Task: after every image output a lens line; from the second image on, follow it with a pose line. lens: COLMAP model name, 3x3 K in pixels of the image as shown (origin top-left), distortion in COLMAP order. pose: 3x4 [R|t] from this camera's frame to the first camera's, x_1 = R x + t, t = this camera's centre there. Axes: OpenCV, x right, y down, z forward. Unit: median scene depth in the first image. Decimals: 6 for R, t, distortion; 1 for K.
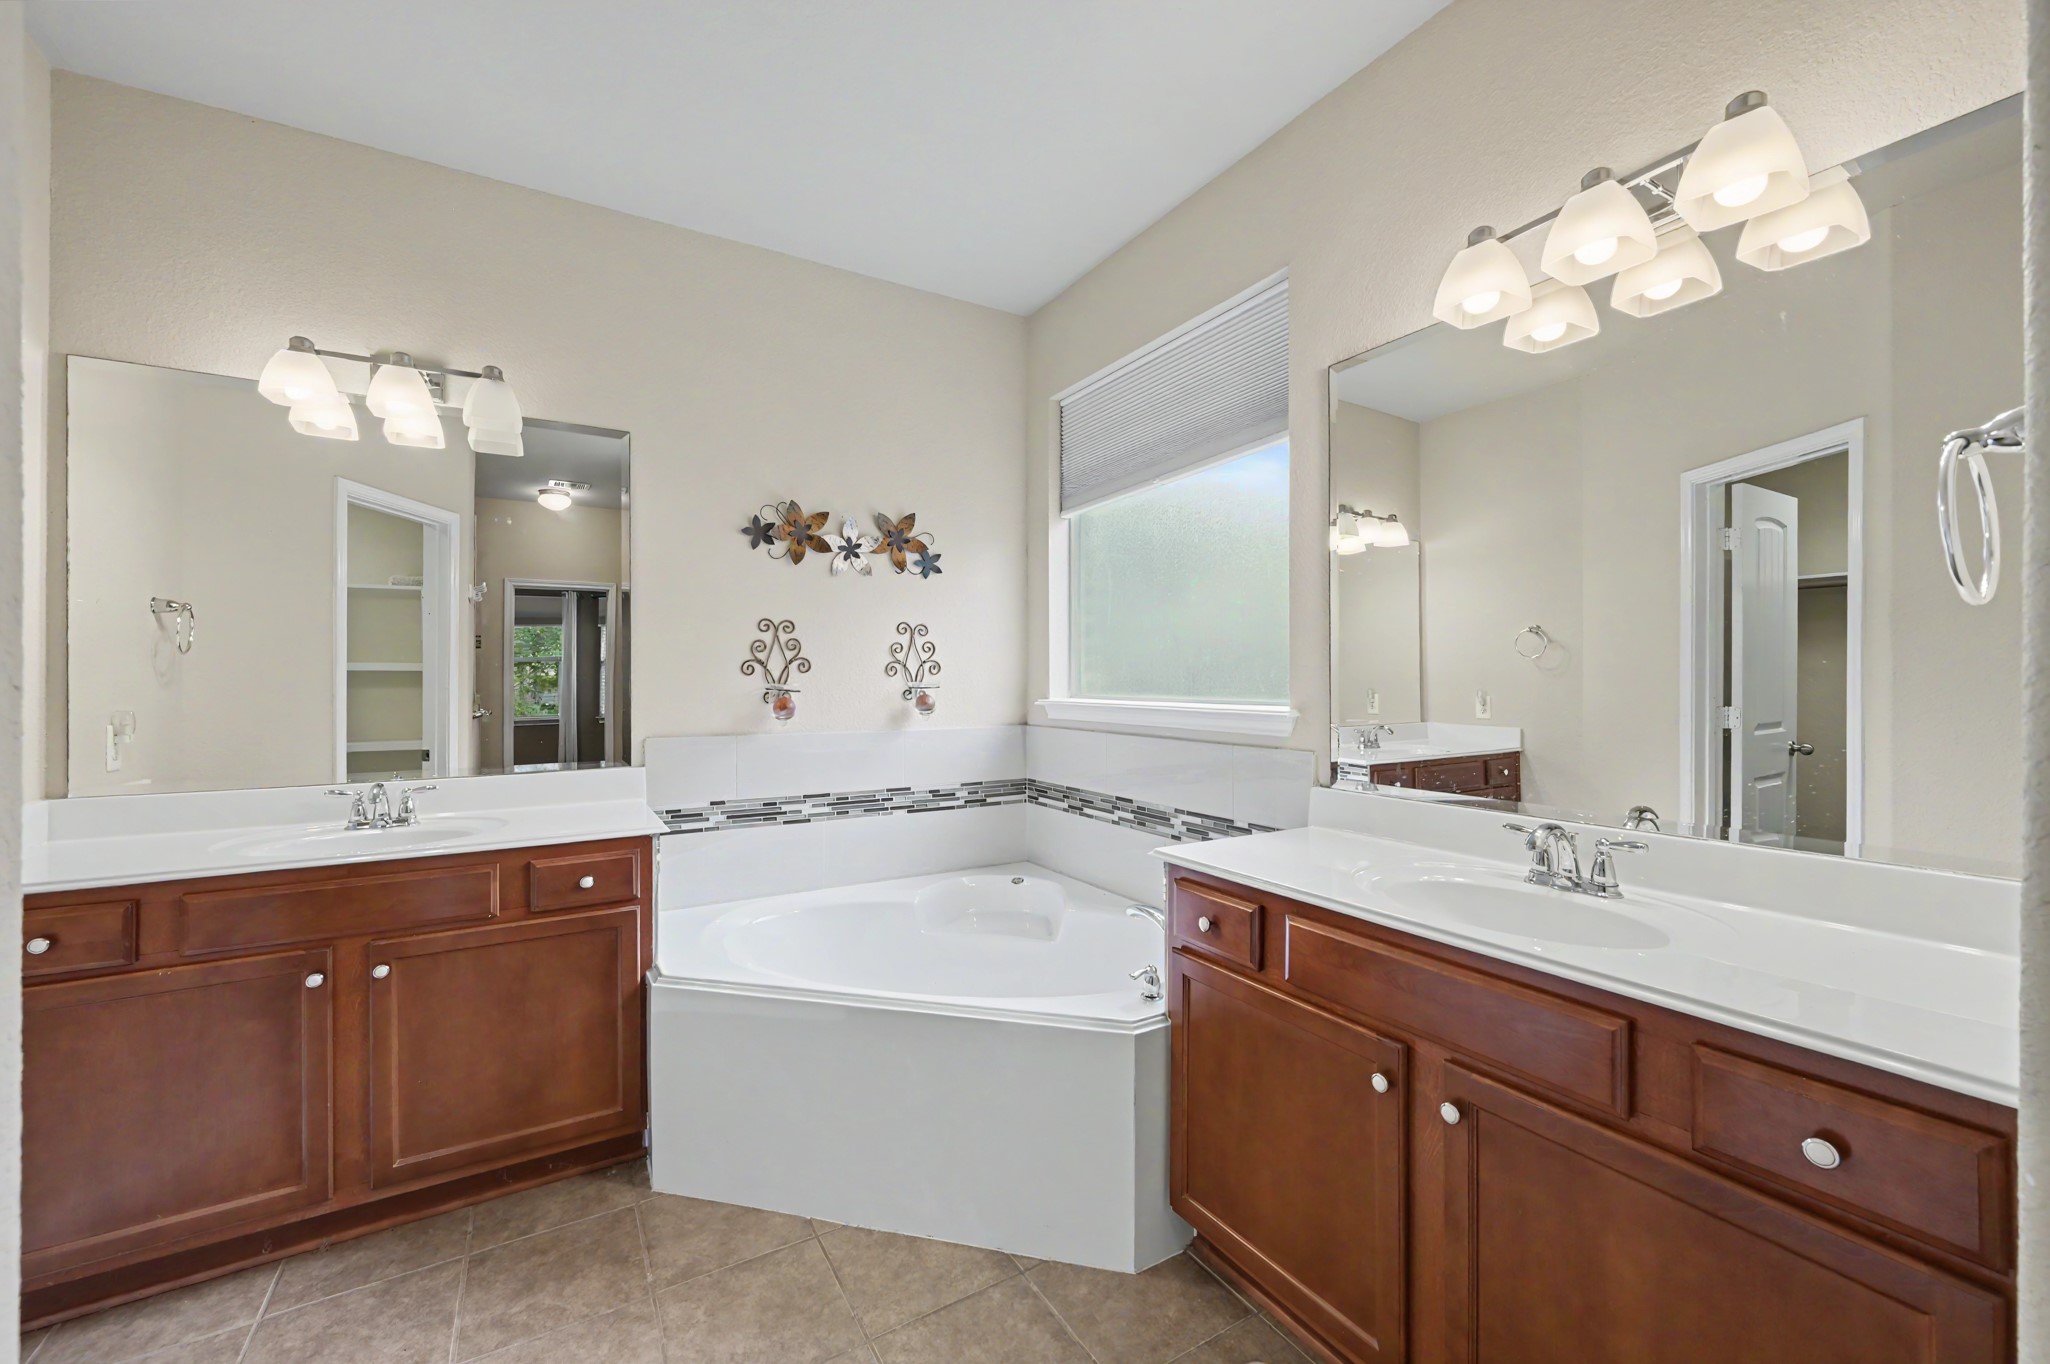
lens RADIAL K [[813.7, 0, 1033.8], [0, 813.7, 679.2], [0, 0, 1]] dist [-0.004404, -0.000037]
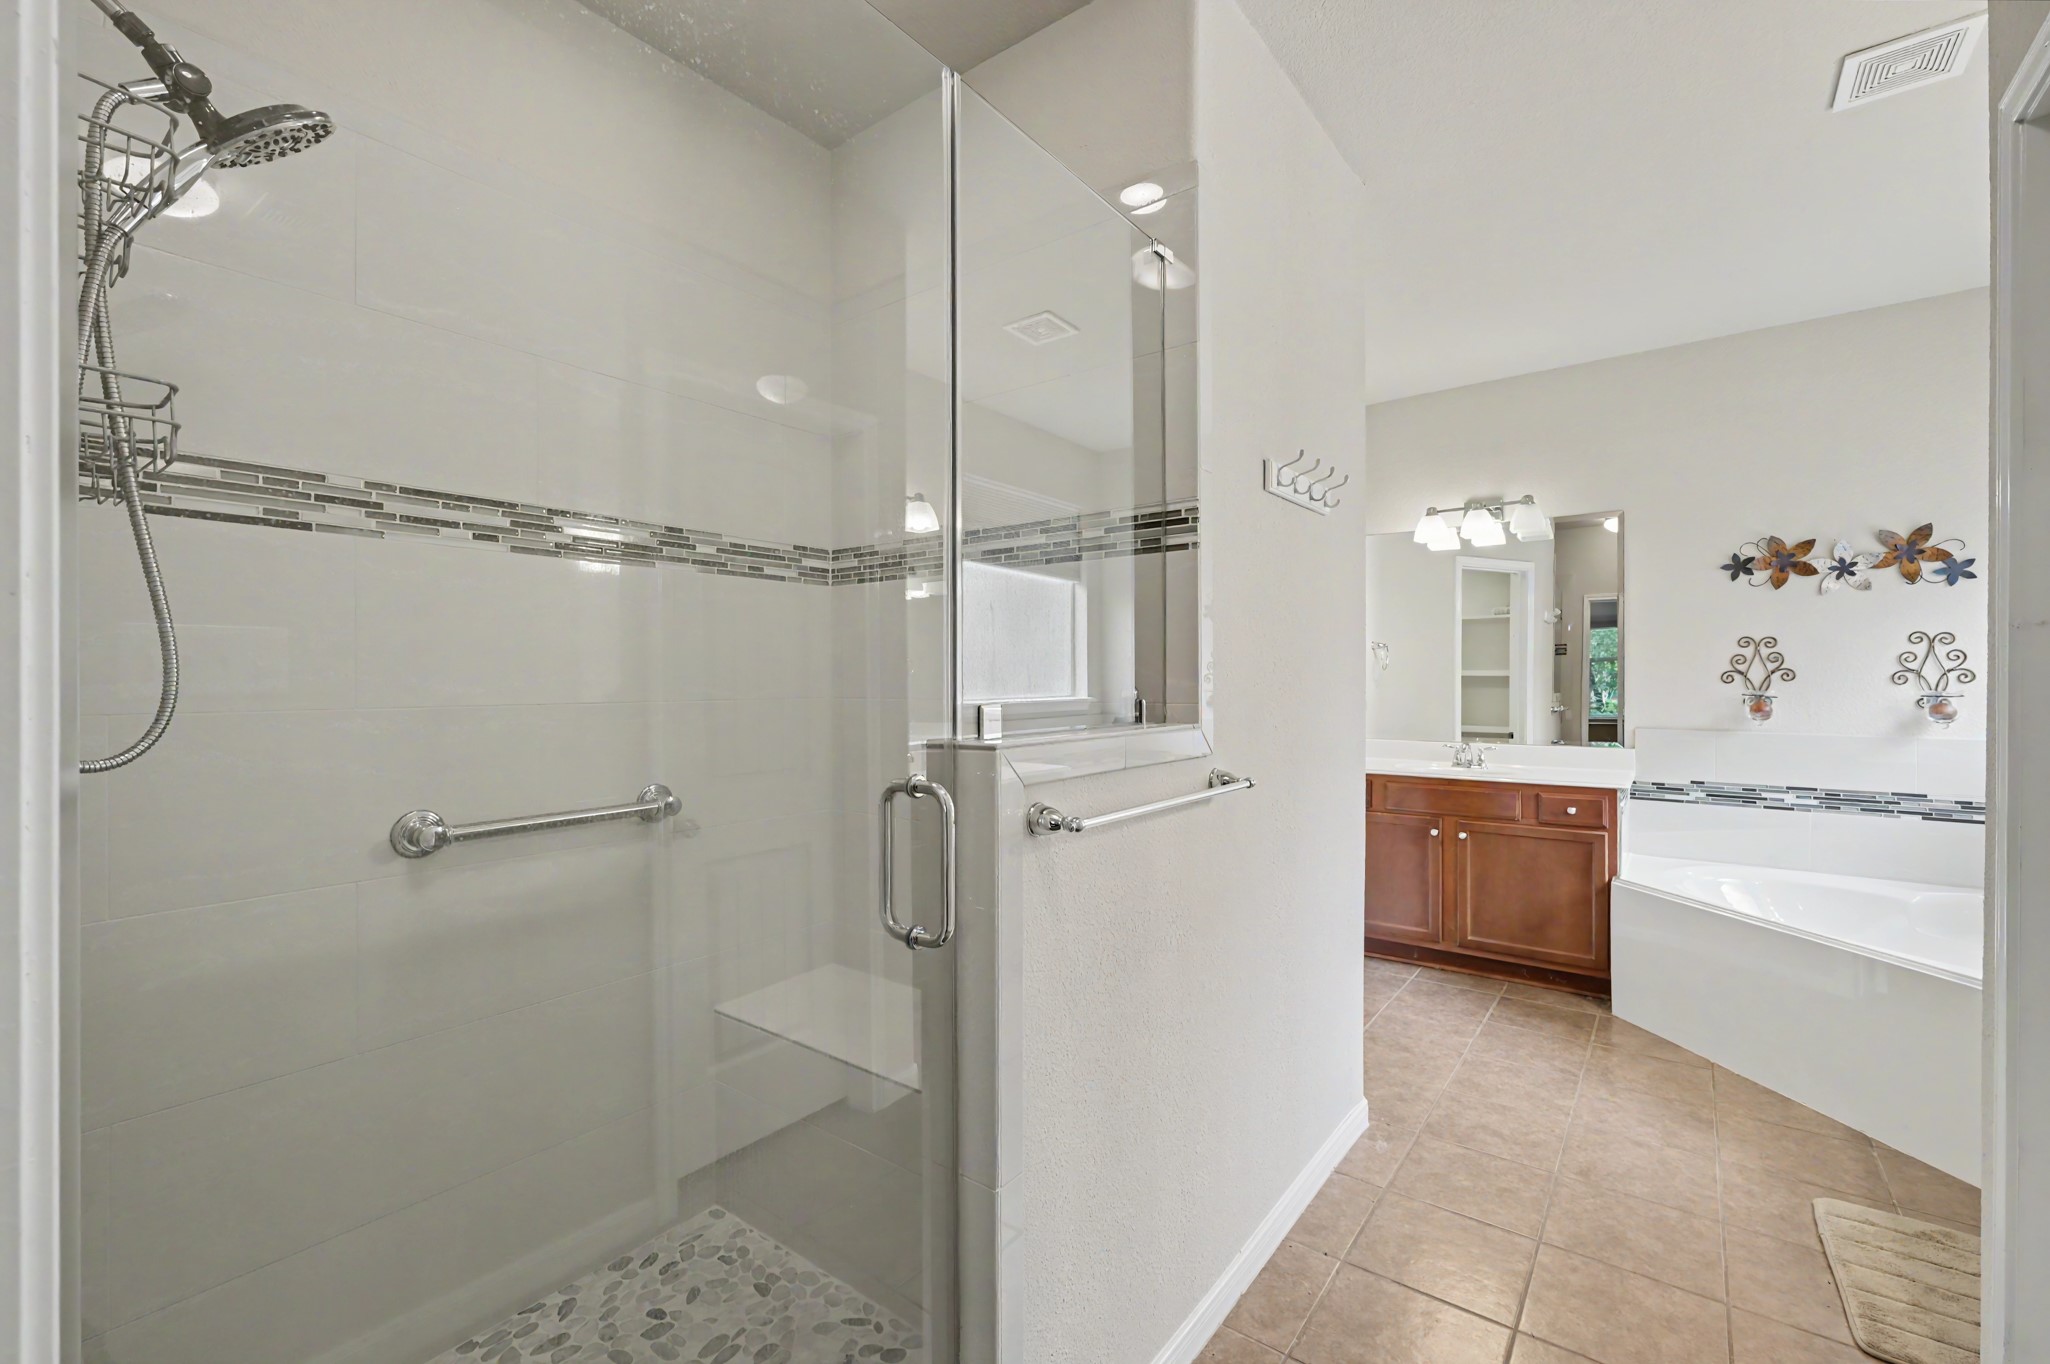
lens RADIAL K [[877.7, 0, 1028.9], [0, 877.7, 679.1], [0, 0, 1]] dist [0.001762, 0.000057]
pose [[0.378149, 0.005331, -0.925729, 0.478145], [-0.000199, 0.999984, 0.005677, -0.018211], [0.925745, -0.001963, 0.378144, -0.485192]]
